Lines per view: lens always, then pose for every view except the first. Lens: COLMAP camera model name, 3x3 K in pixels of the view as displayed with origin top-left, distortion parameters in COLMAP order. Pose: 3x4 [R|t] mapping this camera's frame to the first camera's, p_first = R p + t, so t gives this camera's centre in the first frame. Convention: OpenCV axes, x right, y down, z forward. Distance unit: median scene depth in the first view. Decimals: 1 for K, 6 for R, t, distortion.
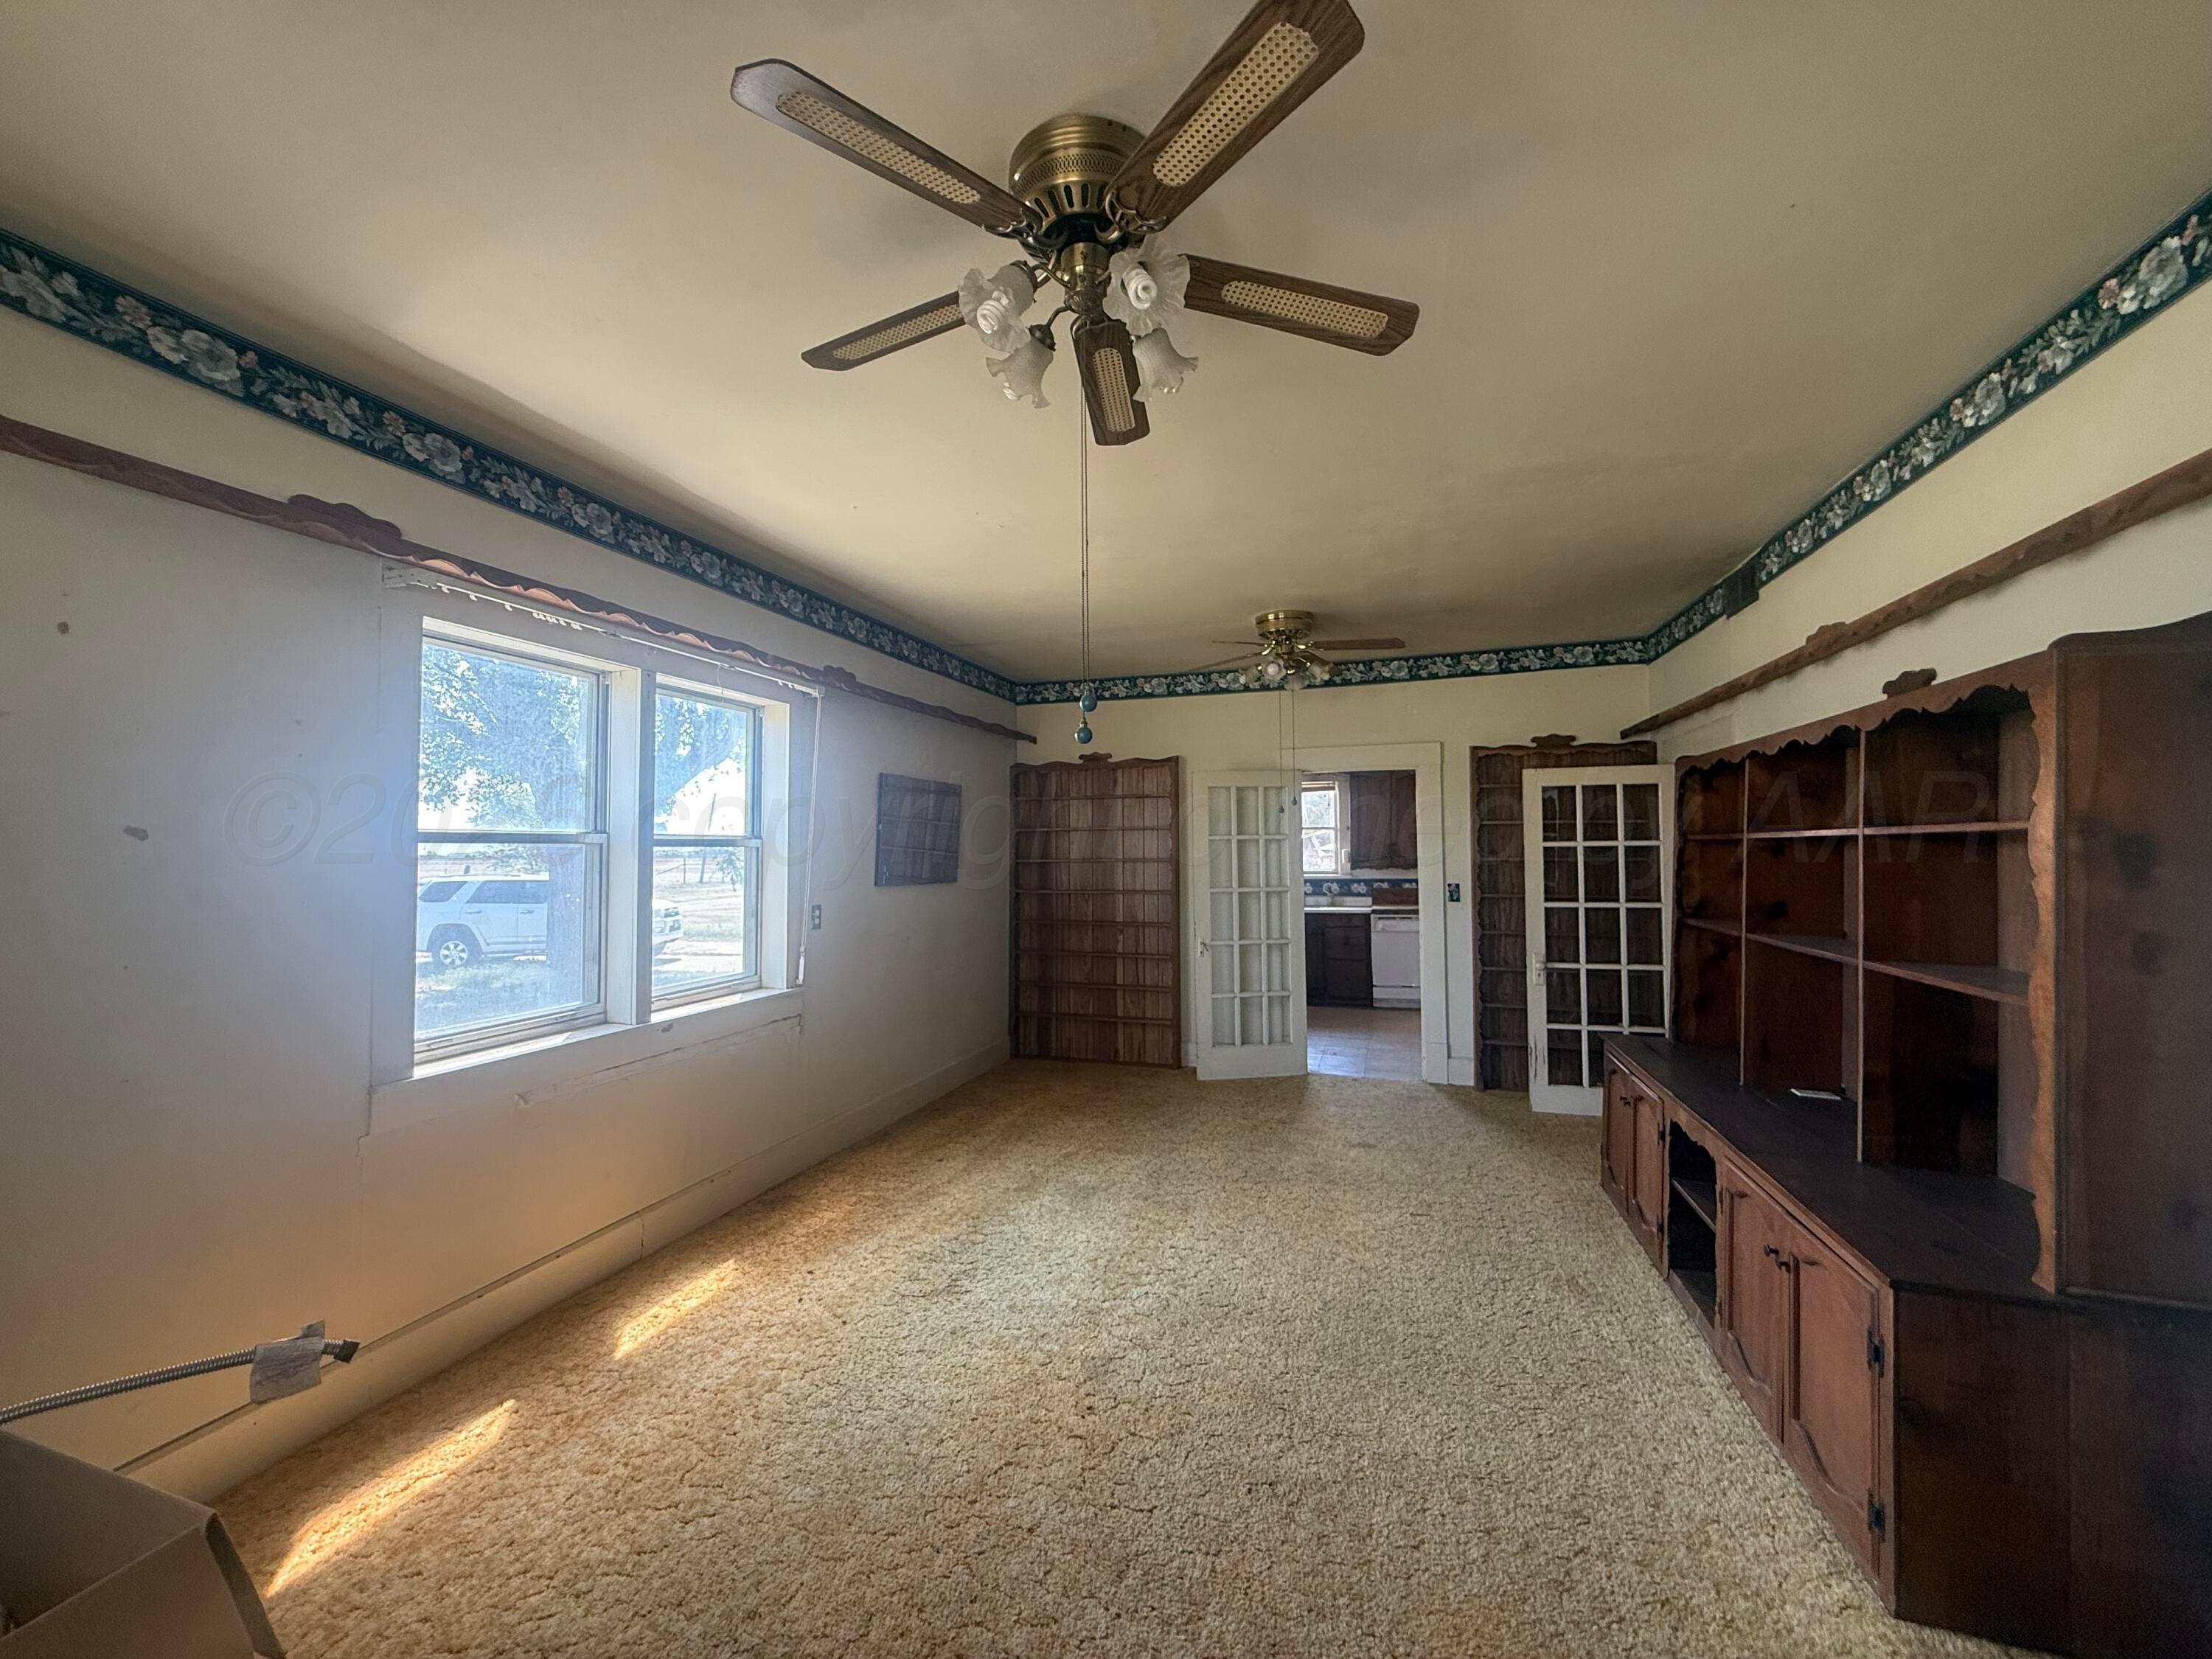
lens RADIAL K [[895.9, 0, 1106.0], [0, 895.9, 829.5], [0, 0, 1]] dist [0.000819, 0.000304]
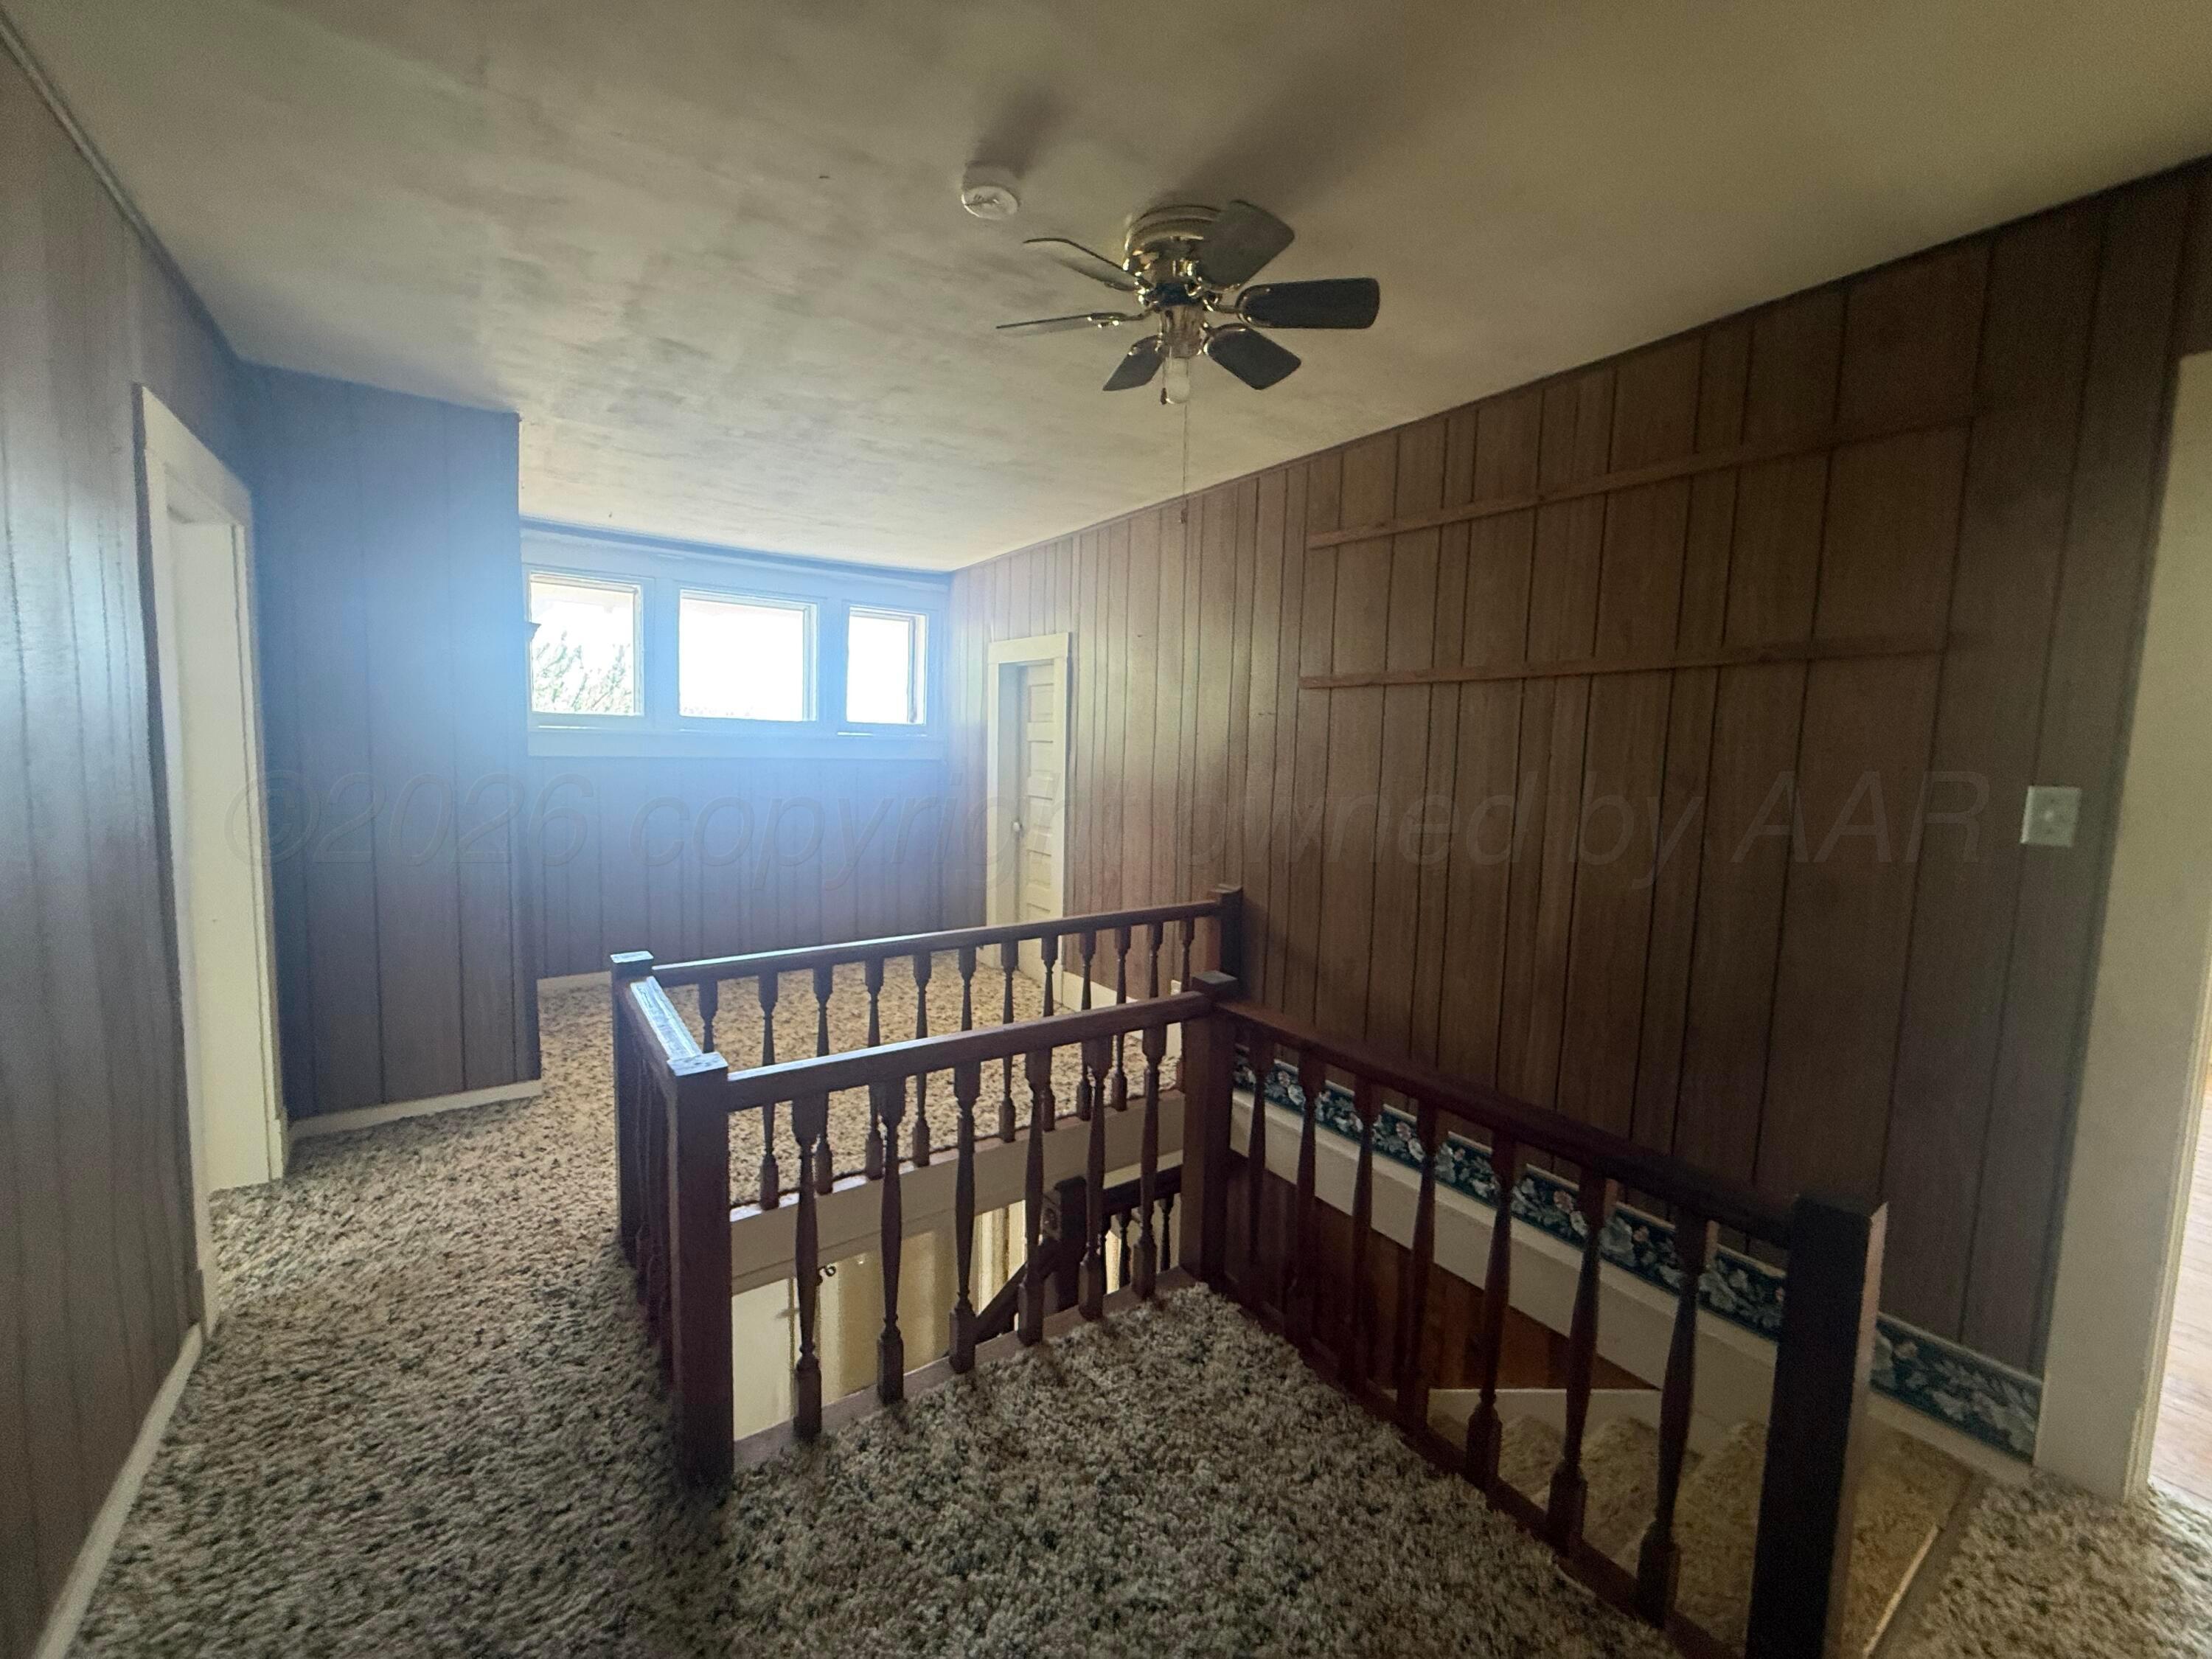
lens RADIAL K [[895.9, 0, 1106.0], [0, 895.9, 829.5], [0, 0, 1]] dist [0.000819, 0.000304]
pose [[-0.301841, -0.691832, -0.655942, 0.329490], [-0.641732, 0.656260, -0.396866, 0.029248], [0.705033, 0.301149, -0.642057, 0.988141]]
